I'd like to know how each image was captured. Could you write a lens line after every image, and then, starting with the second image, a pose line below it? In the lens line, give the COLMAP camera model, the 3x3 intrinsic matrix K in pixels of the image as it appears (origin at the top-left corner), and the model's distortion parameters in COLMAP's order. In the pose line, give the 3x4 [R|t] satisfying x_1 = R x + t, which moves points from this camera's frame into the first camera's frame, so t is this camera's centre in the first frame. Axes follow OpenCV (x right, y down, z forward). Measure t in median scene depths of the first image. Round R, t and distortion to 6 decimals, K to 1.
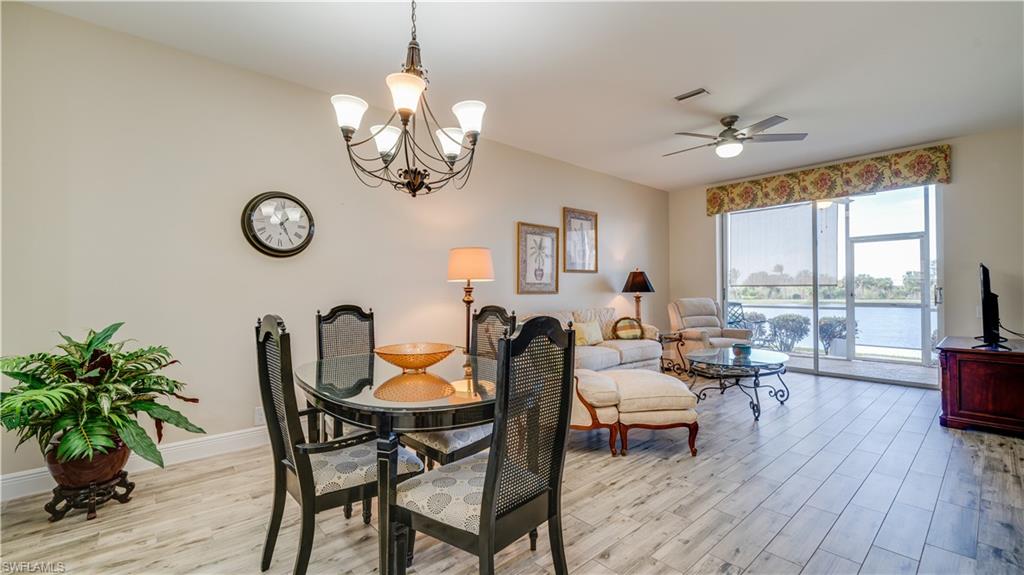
lens RADIAL K [[419.2, 0, 512.0], [0, 419.2, 287.5], [0, 0, 1]] dist [-0.001113, 0.000086]
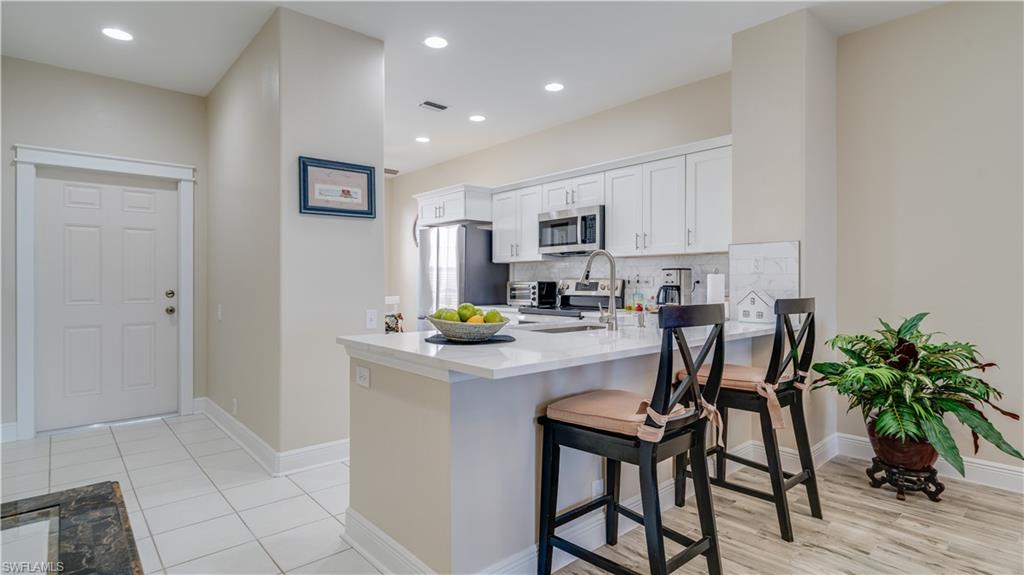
lens RADIAL K [[506.4, 0, 505.0], [0, 506.4, 283.6], [0, 0, 1]] dist [0.001533, 0.000105]
pose [[0.008718, 0.004956, -0.999950, 0.107555], [0.008486, 0.999951, 0.005030, 0.000007], [0.999926, -0.008529, 0.008676, 0.003902]]
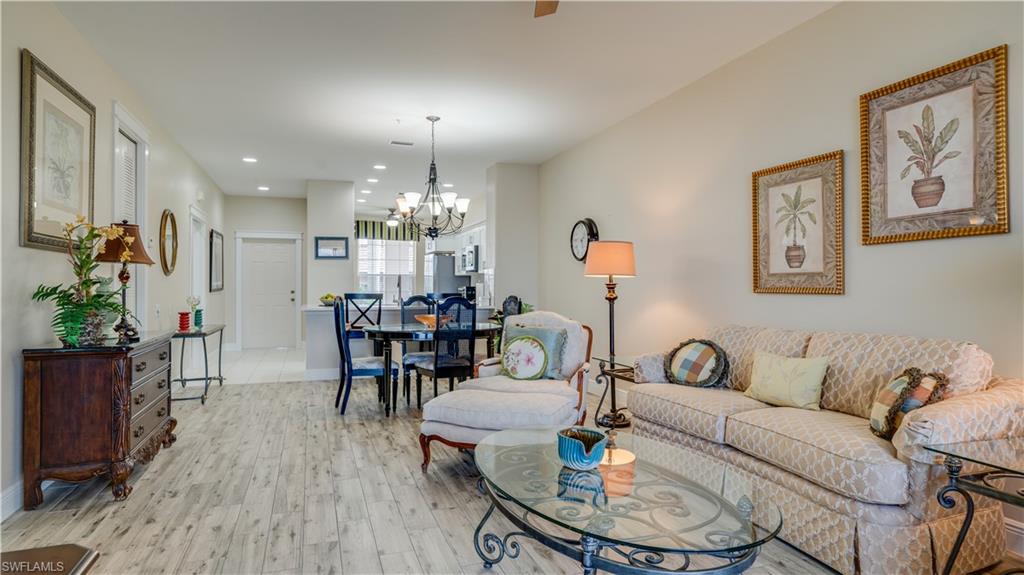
lens RADIAL K [[559.4, 0, 505.4], [0, 559.4, 286.3], [0, 0, 1]] dist [0.003559, 0.000518]
pose [[-0.369879, 0.001273, -0.929079, 0.890135], [0.007063, 0.999974, -0.001441, 0.004754], [0.929053, -0.007095, -0.369879, 0.964630]]
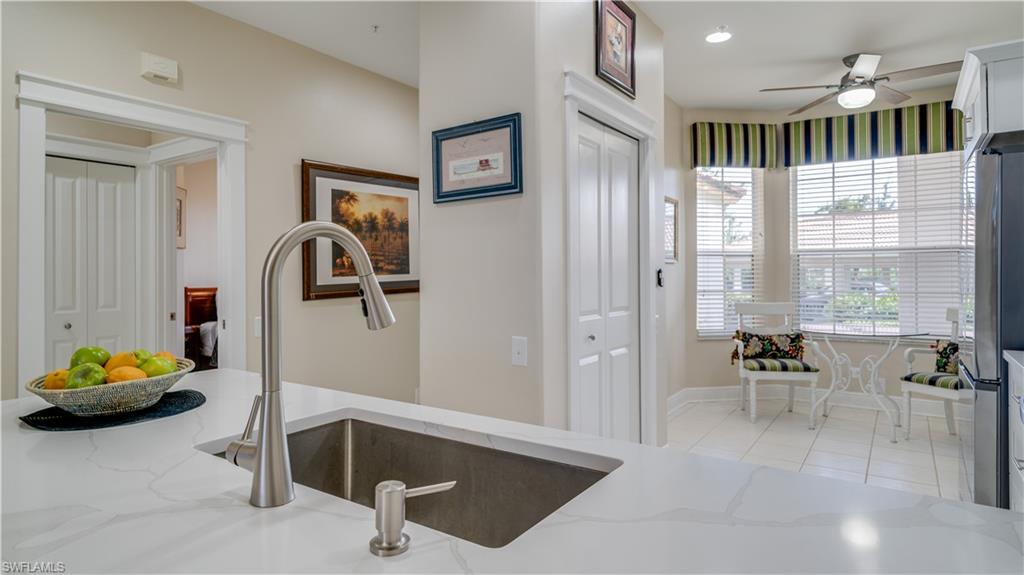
lens RADIAL K [[566.9, 0, 514.6], [0, 566.9, 270.4], [0, 0, 1]] dist [0.007215, 0.001254]
pose [[-0.968037, 0.008873, -0.250651, -0.467433], [0.012133, 0.999861, -0.011465, -0.014619], [0.250514, -0.014140, -0.968010, 0.311458]]
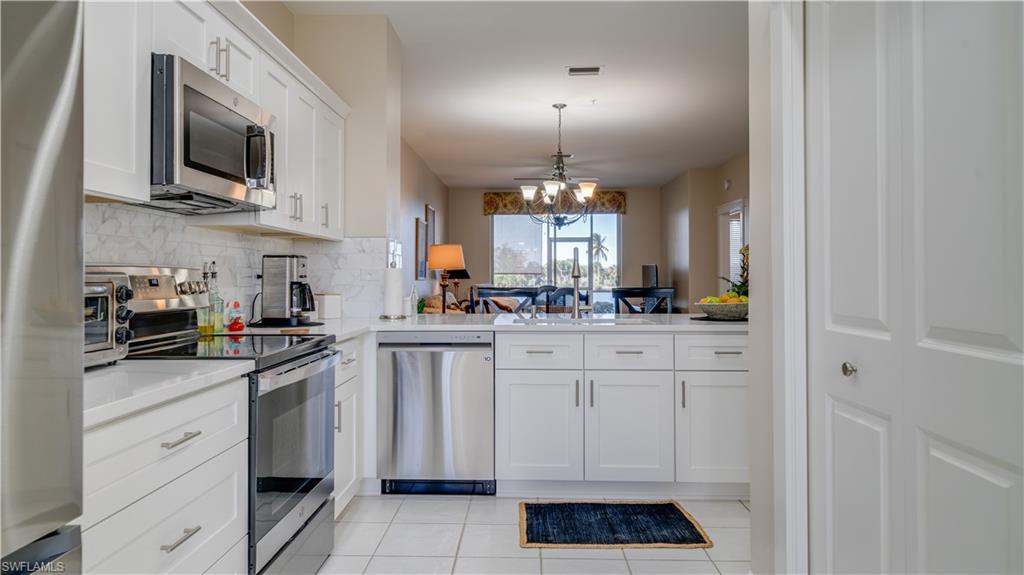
lens RADIAL K [[617.4, 0, 506.7], [0, 617.4, 270.7], [0, 0, 1]] dist [-0.000738, -0.000040]
pose [[0.681008, 0.011324, 0.732189, -1.056121], [-0.007958, 0.999936, -0.008062, 0.001481], [-0.732233, -0.000336, 0.681054, -0.333966]]
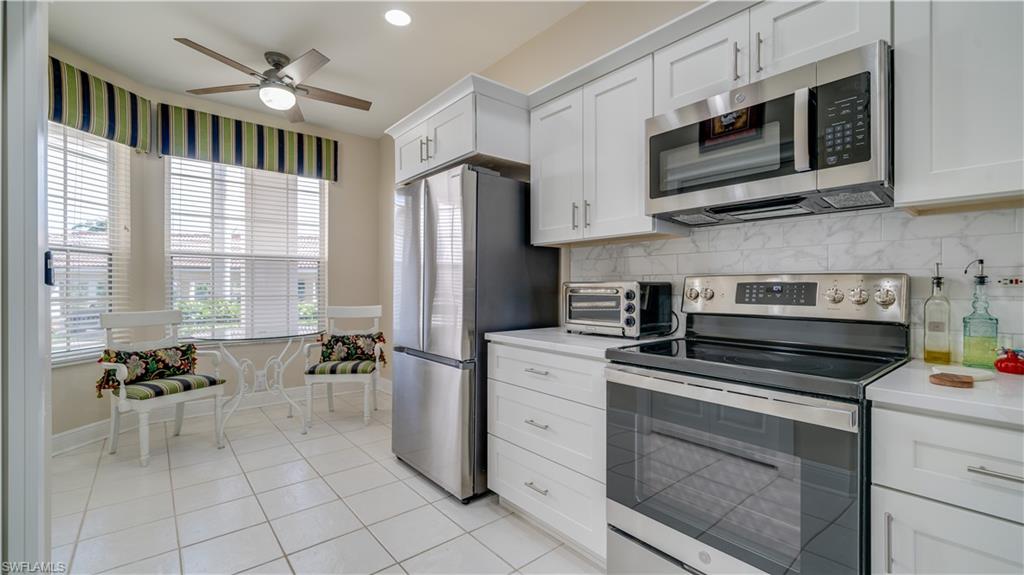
lens RADIAL K [[432.2, 0, 504.8], [0, 432.2, 284.4], [0, 0, 1]] dist [-0.000208, -0.000105]
pose [[-0.030170, 0.001461, -0.999544, -0.546263], [0.009581, 0.999953, 0.001173, 0.002597], [0.999499, -0.009541, -0.030183, -0.029329]]
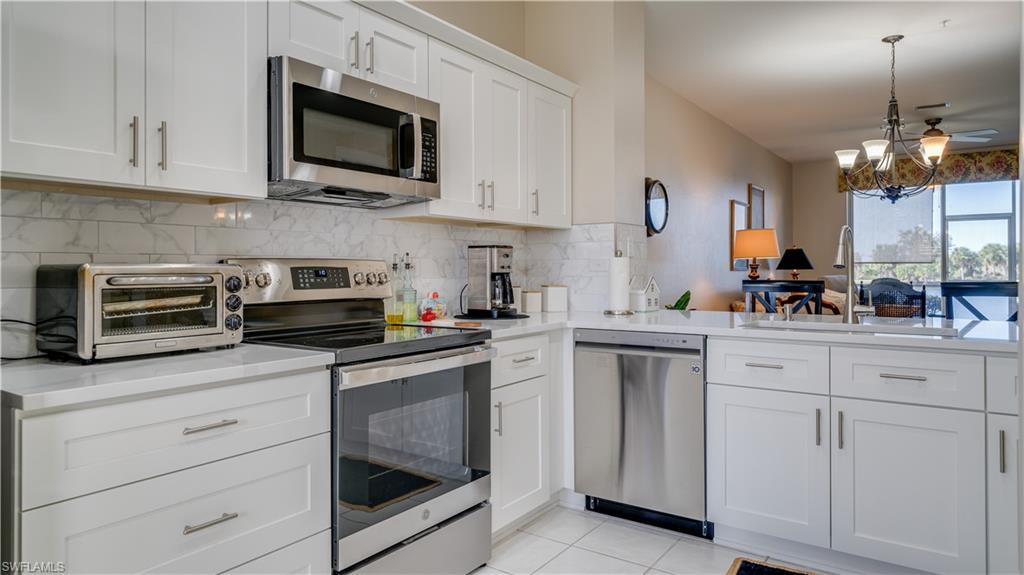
lens RADIAL K [[633.6, 0, 511.9], [0, 633.6, 268.7], [0, 0, 1]] dist [0.001374, 0.000757]
pose [[0.970366, 0.000840, 0.241640, -0.871207], [-0.002684, 0.999970, 0.007300, 0.000868], [-0.241627, -0.007732, 0.970338, -0.358144]]
